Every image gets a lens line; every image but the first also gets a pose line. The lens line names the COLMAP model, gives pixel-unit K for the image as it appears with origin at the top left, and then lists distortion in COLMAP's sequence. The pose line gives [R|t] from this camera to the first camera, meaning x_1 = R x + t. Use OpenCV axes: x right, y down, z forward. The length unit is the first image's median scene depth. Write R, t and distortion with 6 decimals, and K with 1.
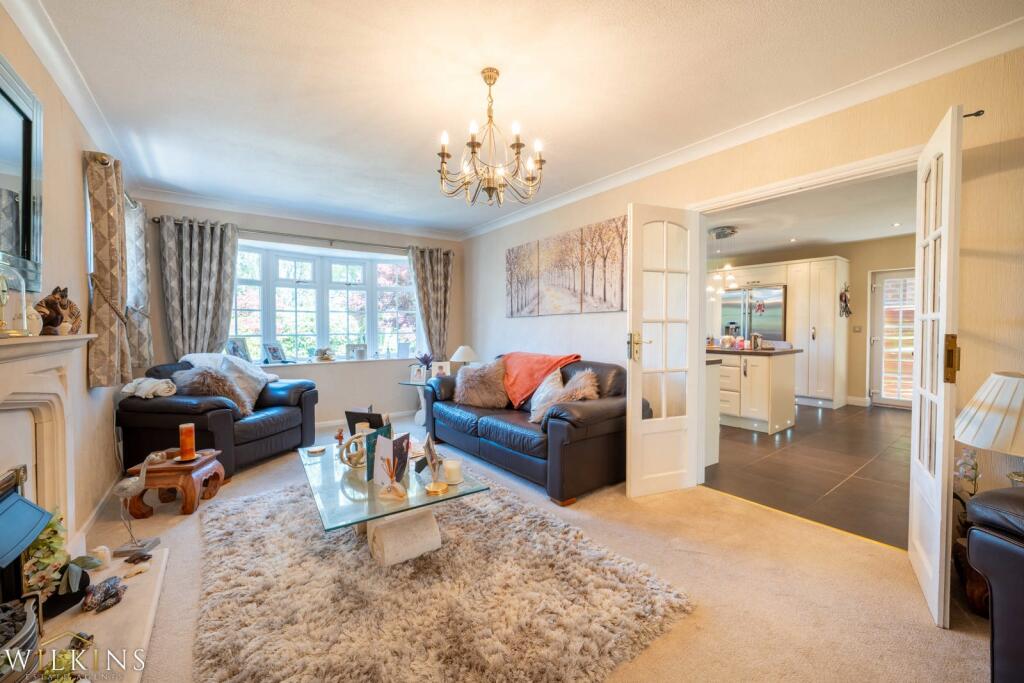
lens RADIAL K [[400.2, 0, 517.5], [0, 400.2, 336.3], [0, 0, 1]] dist [-0.001453, -0.000045]
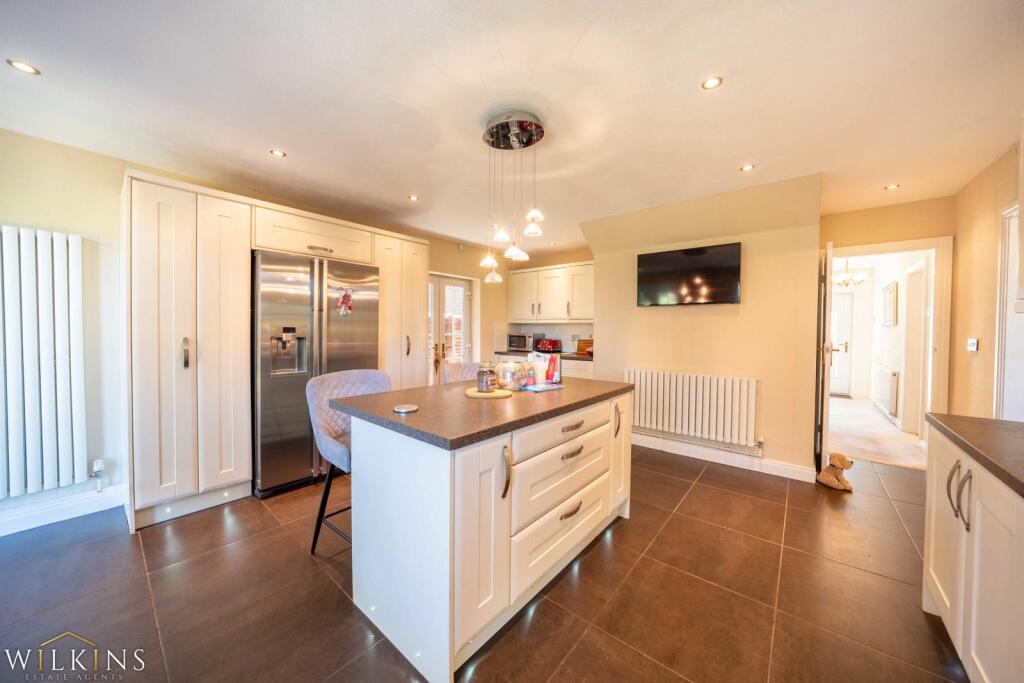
lens RADIAL K [[354.4, 0, 508.8], [0, 354.4, 332.7], [0, 0, 1]] dist [-0.008602, -0.000079]
pose [[-0.211472, -0.015266, 0.977265, 0.111367], [0.009019, 0.999805, 0.017570, -0.038415], [-0.977342, 0.012530, -0.211293, 0.948973]]
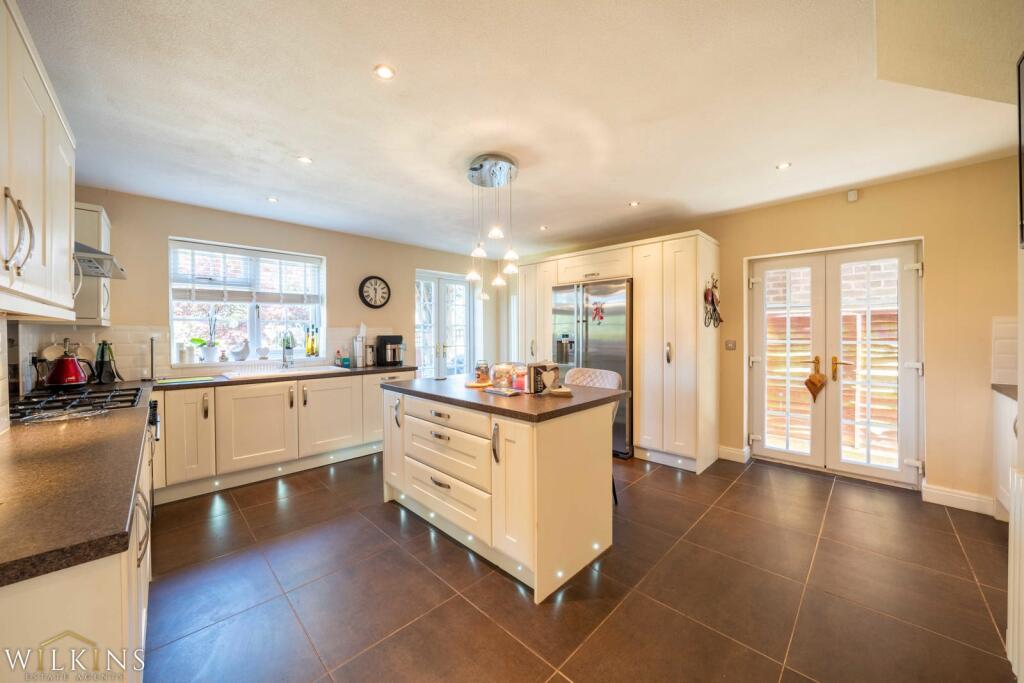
lens RADIAL K [[365.3, 0, 513.1], [0, 365.3, 336.4], [0, 0, 1]] dist [-0.014261, 0.000110]
pose [[0.990673, -0.008842, 0.135972, 0.412362], [0.010561, 0.999873, -0.011931, -0.028727], [-0.135849, 0.013256, 0.990641, 0.453565]]
